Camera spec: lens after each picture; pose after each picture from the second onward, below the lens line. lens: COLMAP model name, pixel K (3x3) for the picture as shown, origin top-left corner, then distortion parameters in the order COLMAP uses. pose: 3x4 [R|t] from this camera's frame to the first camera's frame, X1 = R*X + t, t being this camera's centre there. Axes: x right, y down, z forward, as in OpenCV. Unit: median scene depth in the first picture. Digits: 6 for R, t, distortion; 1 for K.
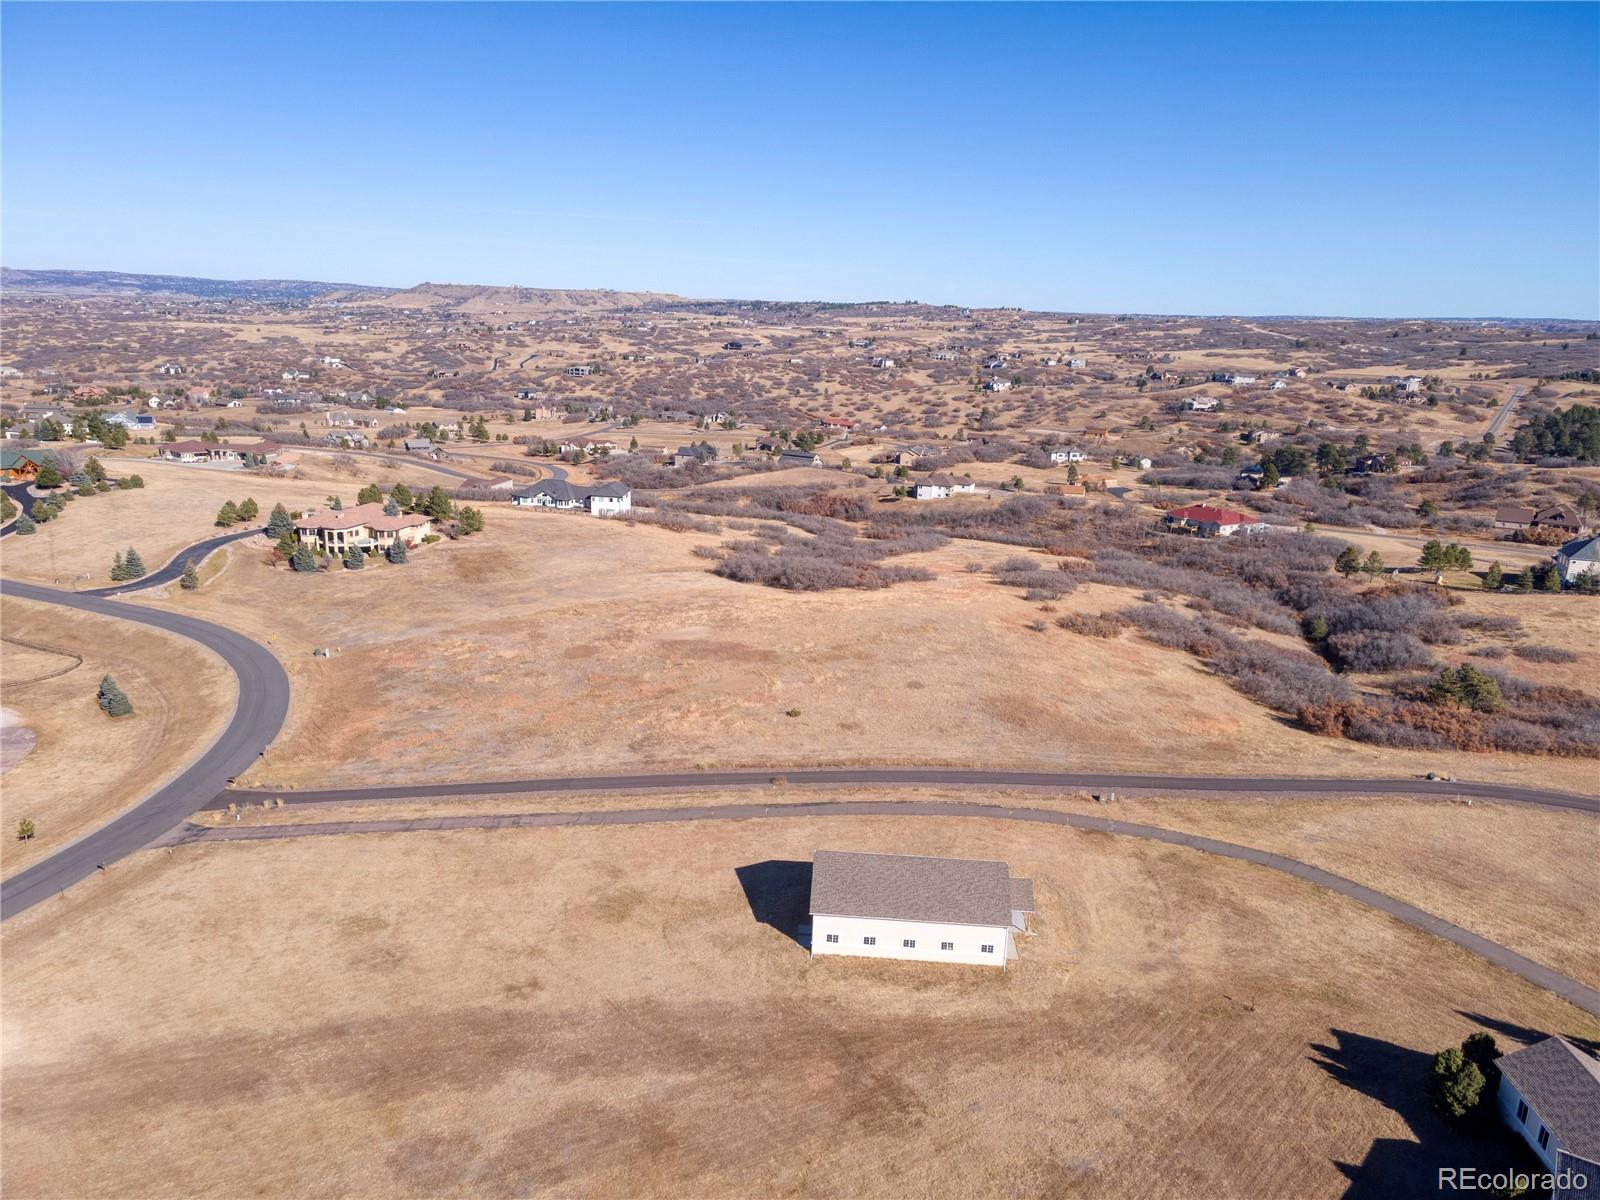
lens RADIAL K [[1157.1, 0, 791.9], [0, 1157.1, 606.0], [0, 0, 1]] dist [0.015437, 0.098593]
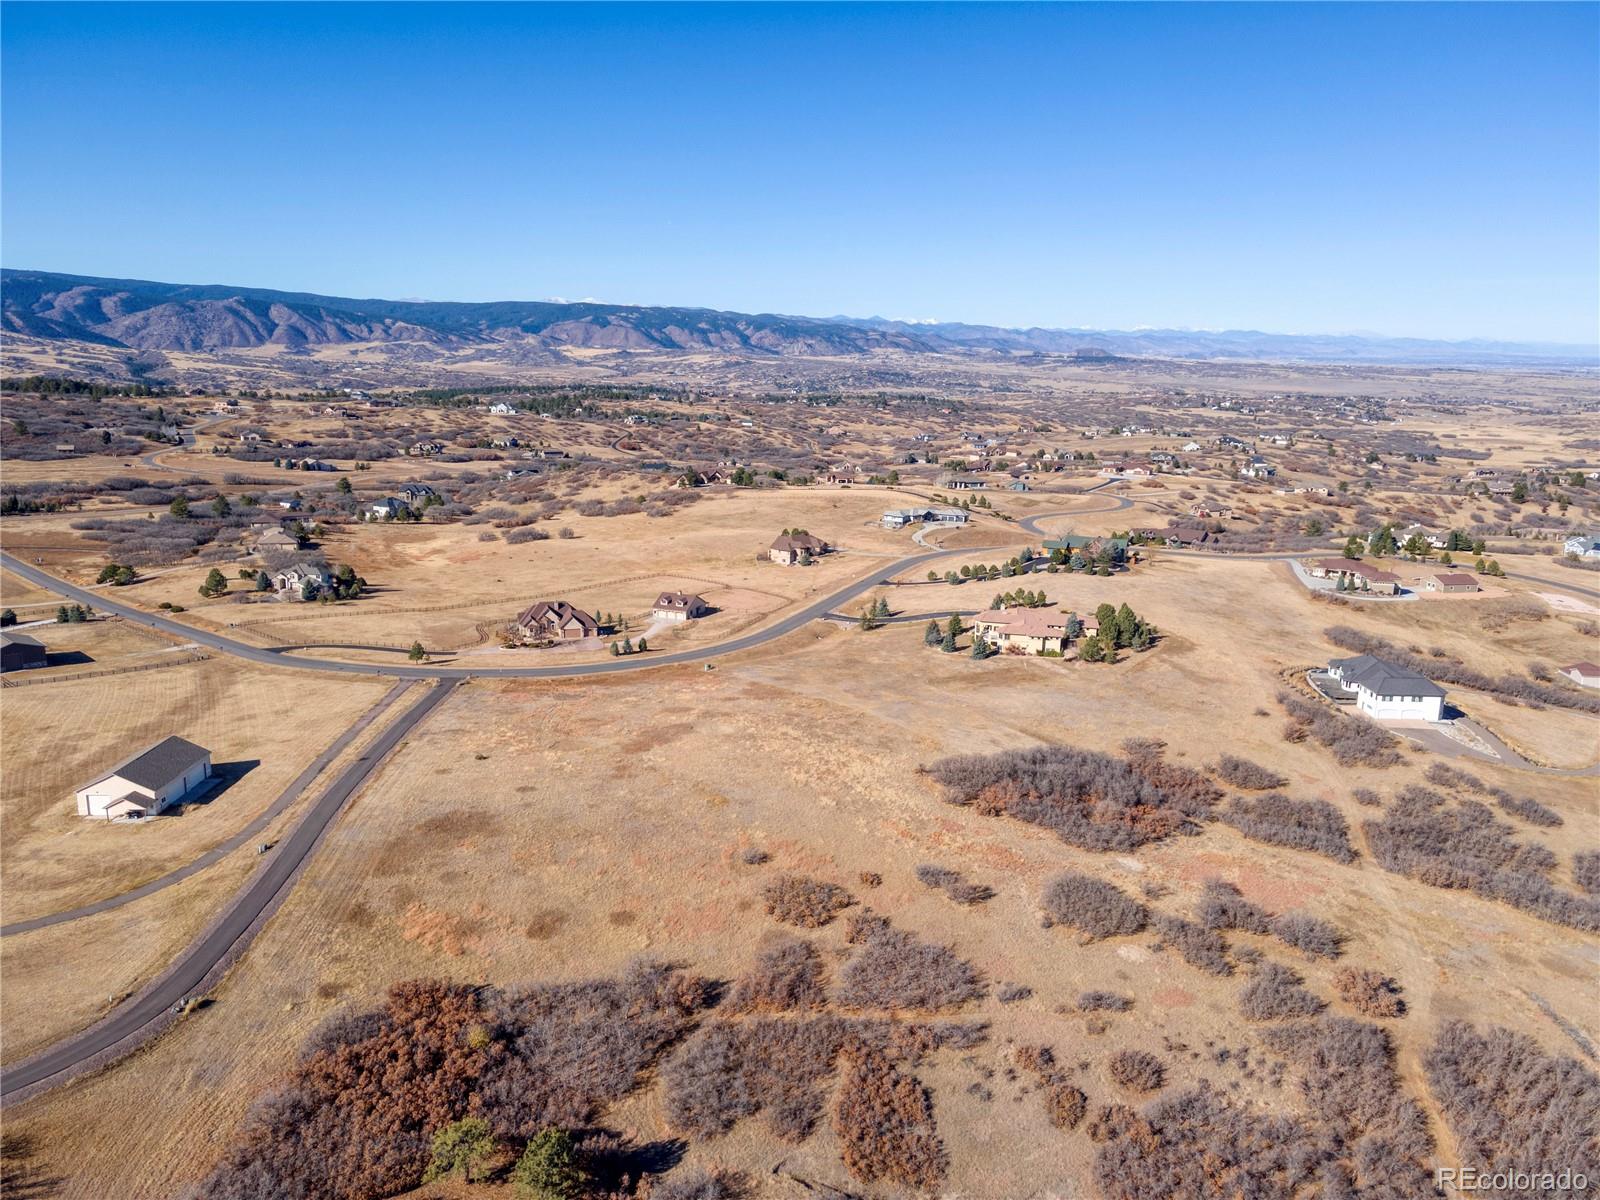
lens RADIAL K [[1157.1, 0, 791.9], [0, 1157.1, 606.0], [0, 0, 1]] dist [0.015437, 0.098593]
pose [[0.071985, 0.194797, -0.978198, 0.204620], [-0.271506, 0.947534, 0.168711, -0.061850], [0.959741, 0.253442, 0.121097, 0.180626]]
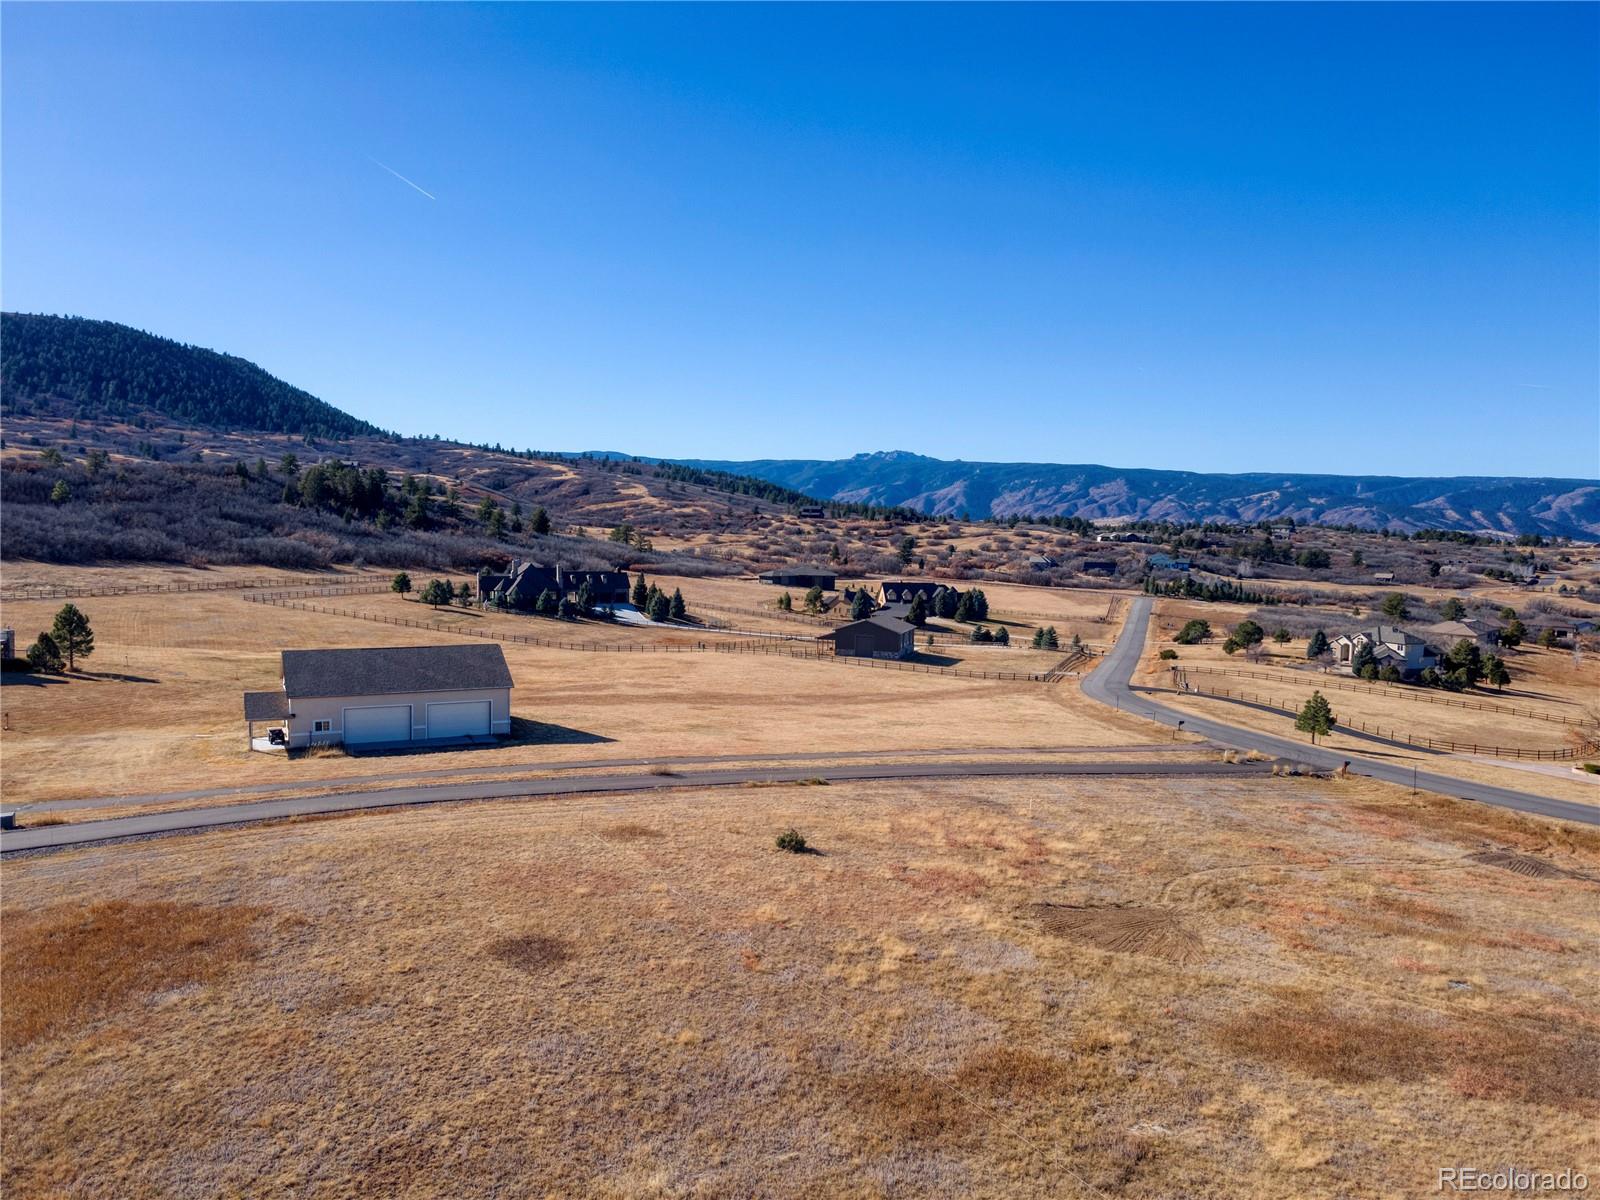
lens RADIAL K [[1157.0, 0, 795.7], [0, 1157.0, 602.7], [0, 0, 1]] dist [0.023554, 0.077994]
pose [[-0.865098, -0.012748, -0.501441, 0.031480], [-0.176162, 0.943720, 0.279928, -0.014831], [0.469651, 0.330500, -0.818656, 0.205951]]
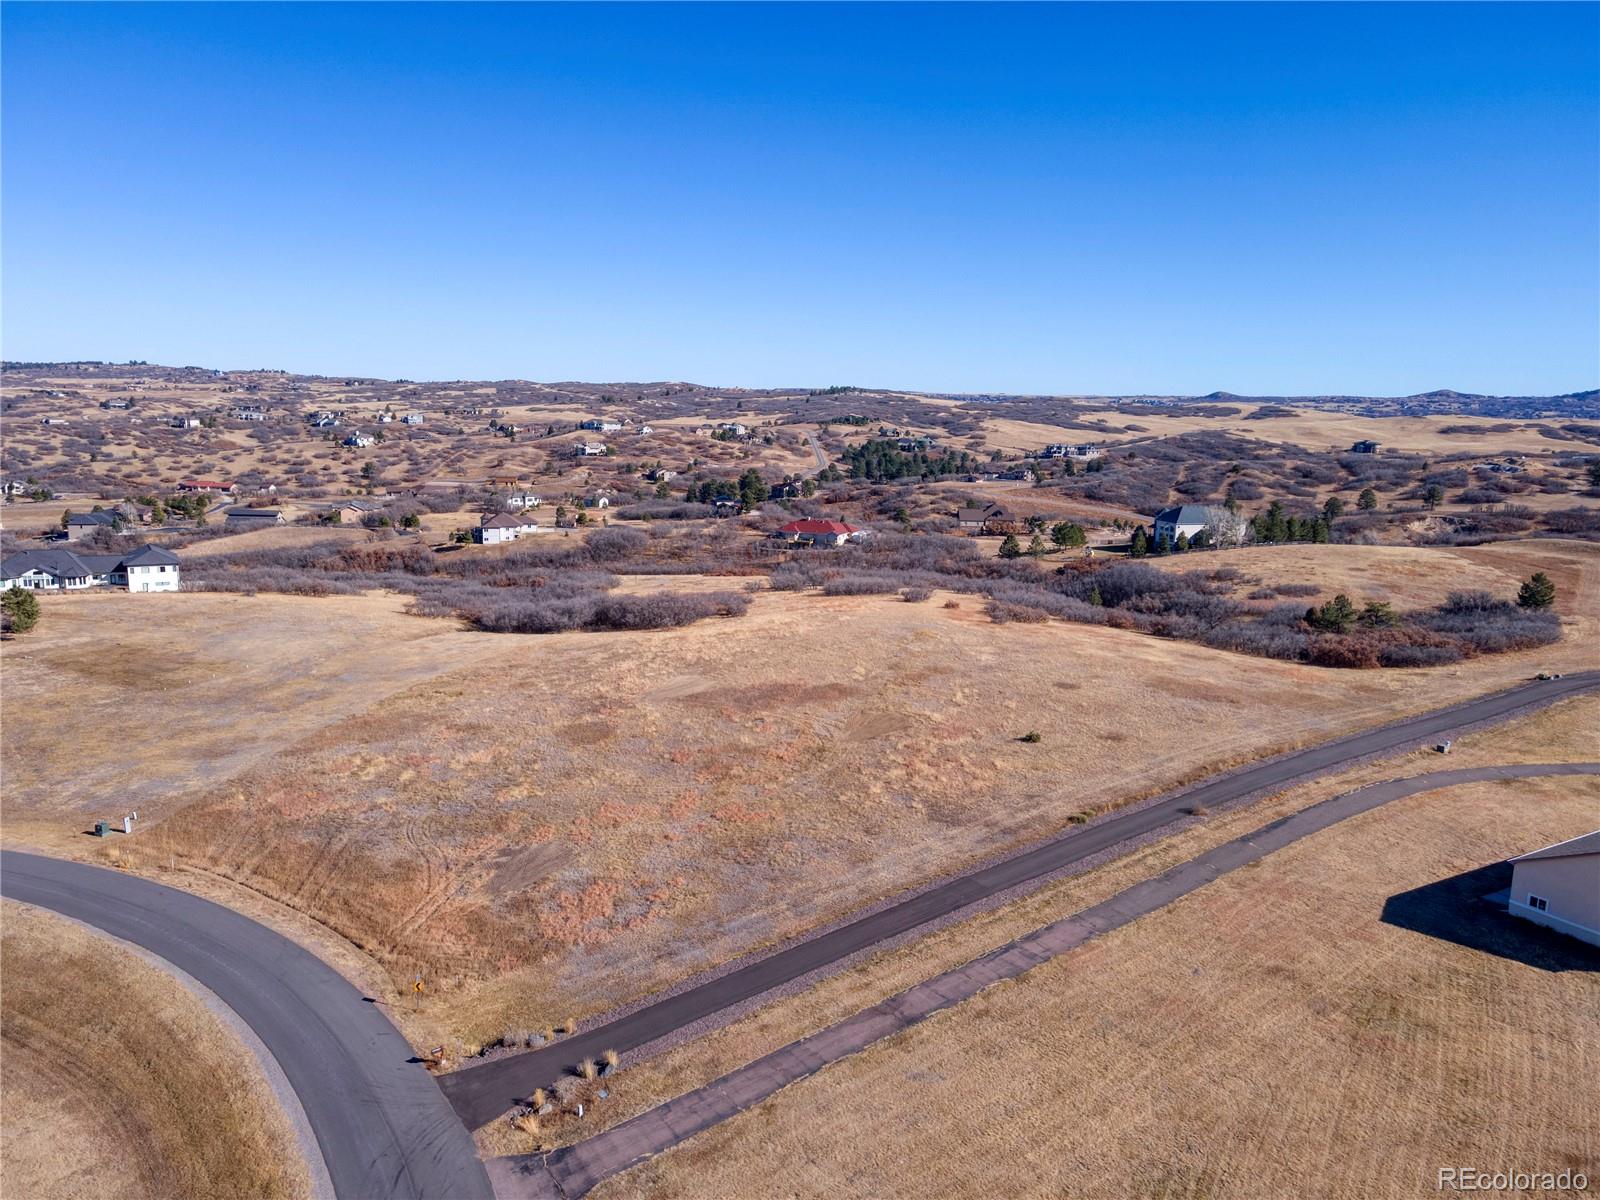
lens RADIAL K [[1157.0, 0, 795.7], [0, 1157.0, 602.7], [0, 0, 1]] dist [0.023554, 0.077994]
pose [[0.810860, -0.117540, 0.573316, -0.090027], [0.151302, 0.988422, -0.011348, -0.001791], [-0.565345, 0.095945, 0.819256, 0.071300]]
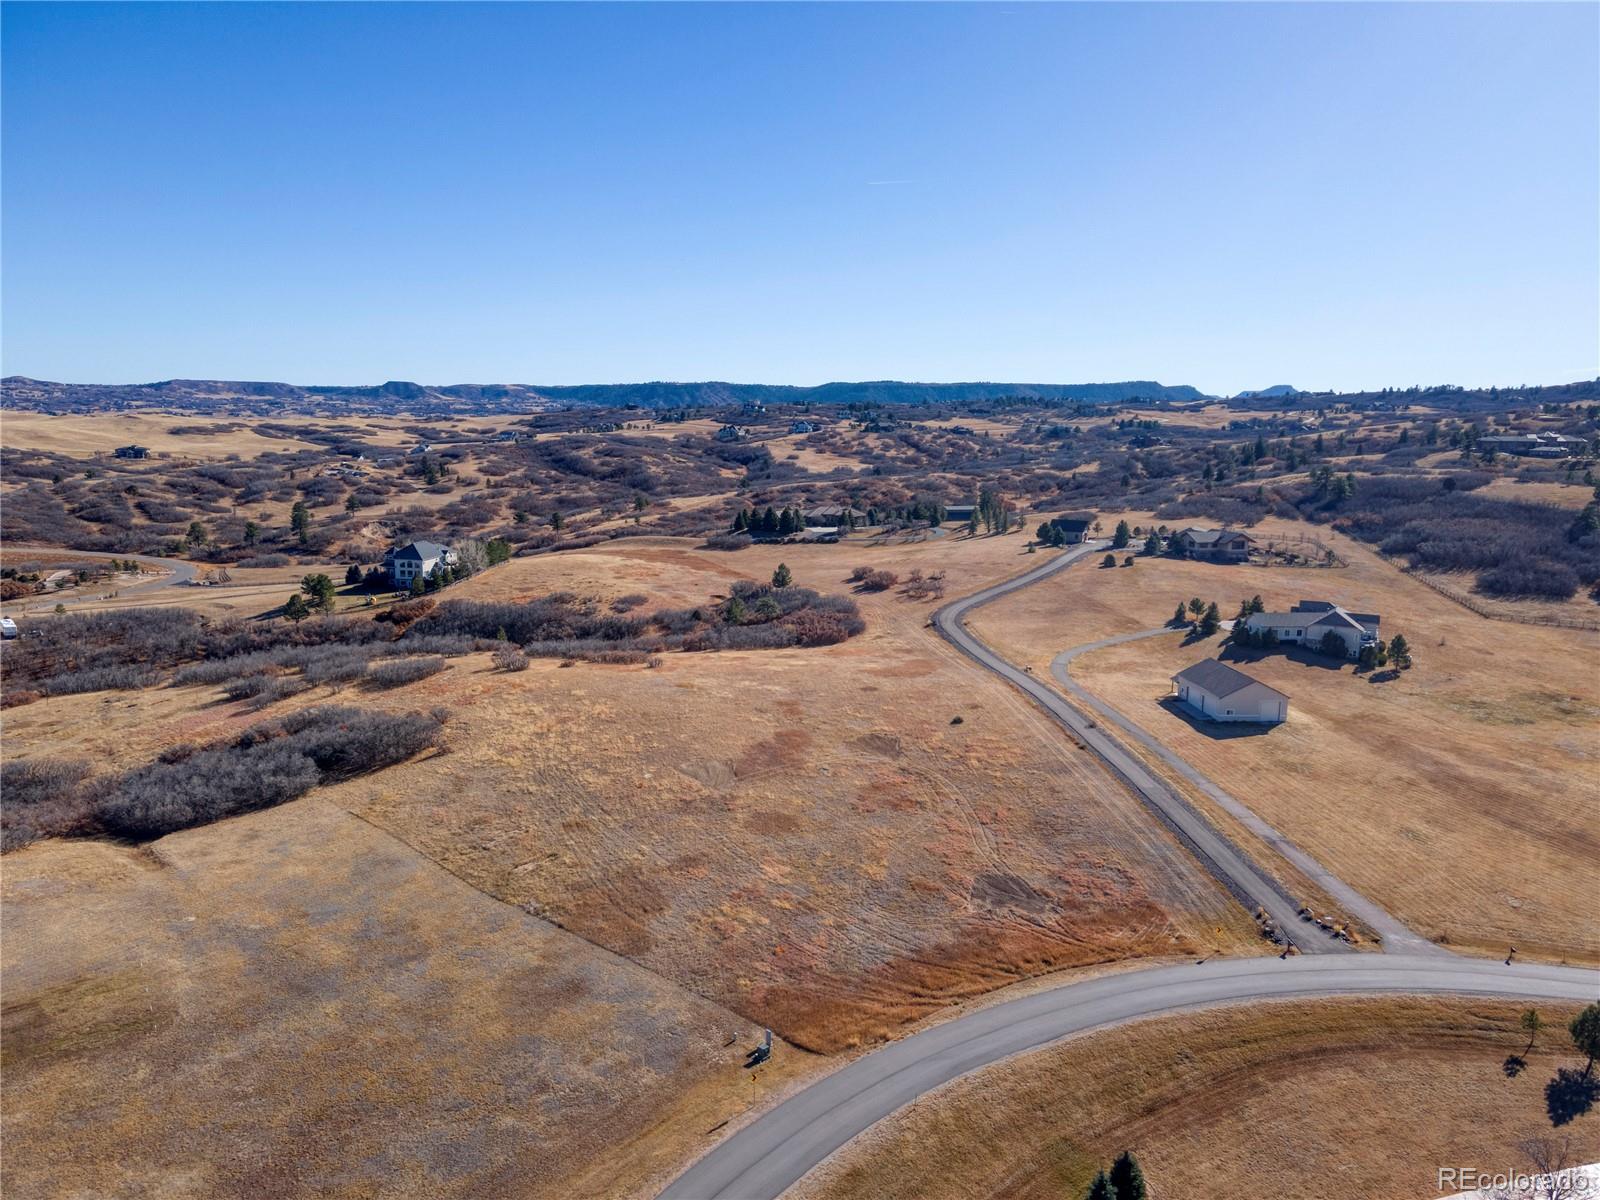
lens RADIAL K [[1157.0, 0, 795.7], [0, 1157.0, 602.7], [0, 0, 1]] dist [0.023554, 0.077994]
pose [[-0.145326, -0.200529, 0.968849, -0.173739], [0.233765, 0.944560, 0.230566, -0.052452], [-0.961371, 0.259990, -0.090392, 0.198027]]
